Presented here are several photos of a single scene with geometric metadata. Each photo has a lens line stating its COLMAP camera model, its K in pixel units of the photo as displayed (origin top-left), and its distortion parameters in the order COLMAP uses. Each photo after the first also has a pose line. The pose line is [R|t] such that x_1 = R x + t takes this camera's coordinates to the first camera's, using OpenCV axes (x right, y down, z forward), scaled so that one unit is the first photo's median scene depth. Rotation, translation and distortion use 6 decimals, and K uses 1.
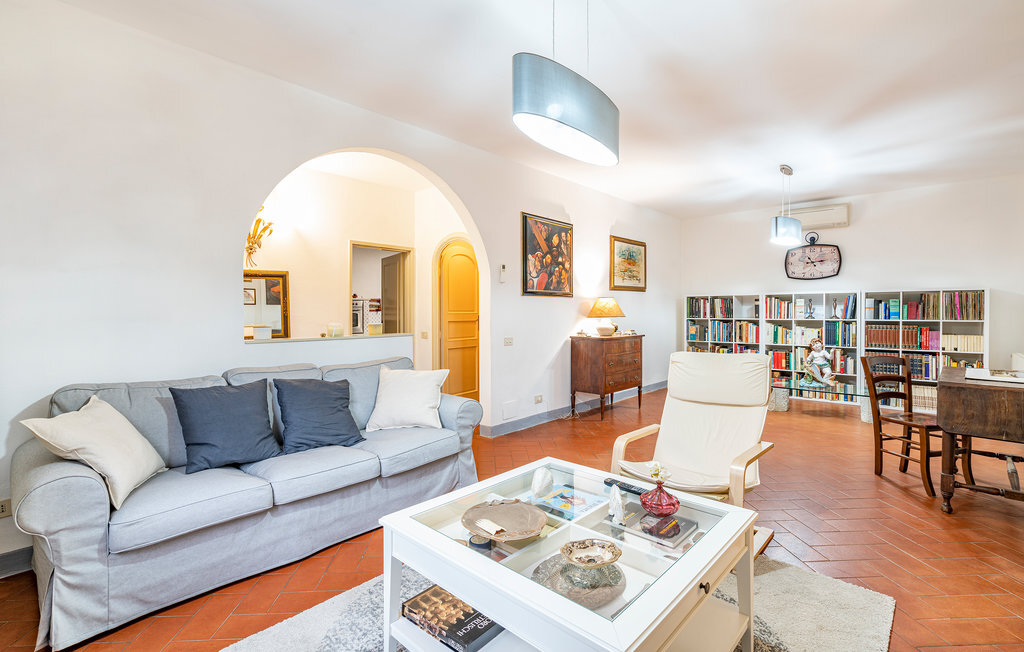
lens RADIAL K [[468.9, 0, 512.2], [0, 468.9, 315.5], [0, 0, 1]] dist [-0.020892, -0.000347]
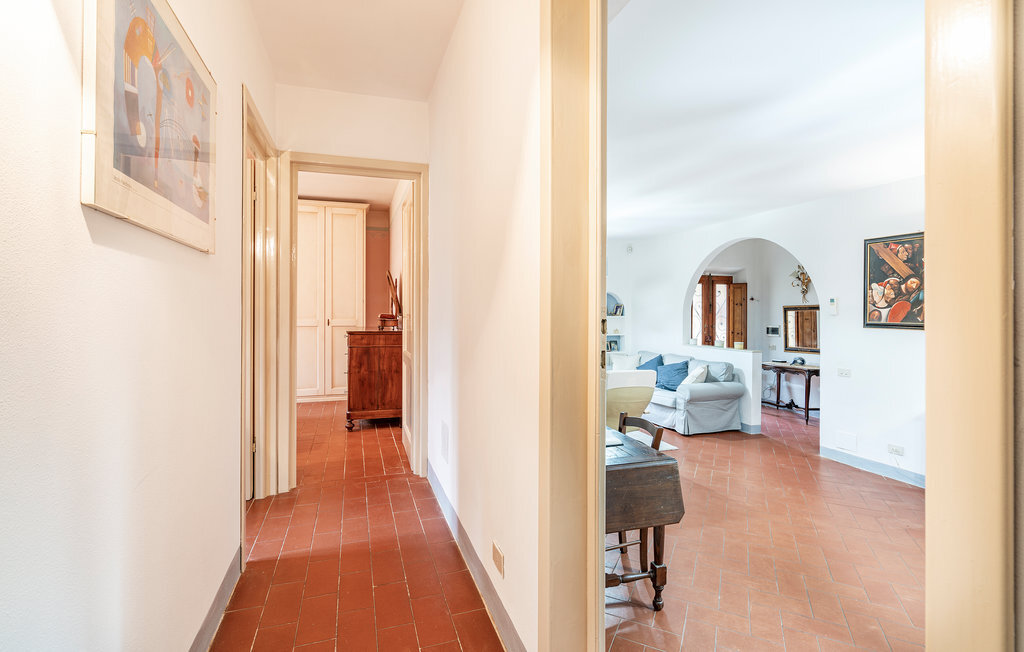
lens RADIAL K [[468.9, 0, 512.2], [0, 468.9, 317.0], [0, 0, 1]] dist [-0.020892, -0.000347]
pose [[-0.485634, 0.011399, -0.874088, 1.150098], [-0.014612, 0.999669, 0.021154, -0.071724], [0.874040, 0.023045, -0.485307, 0.808084]]
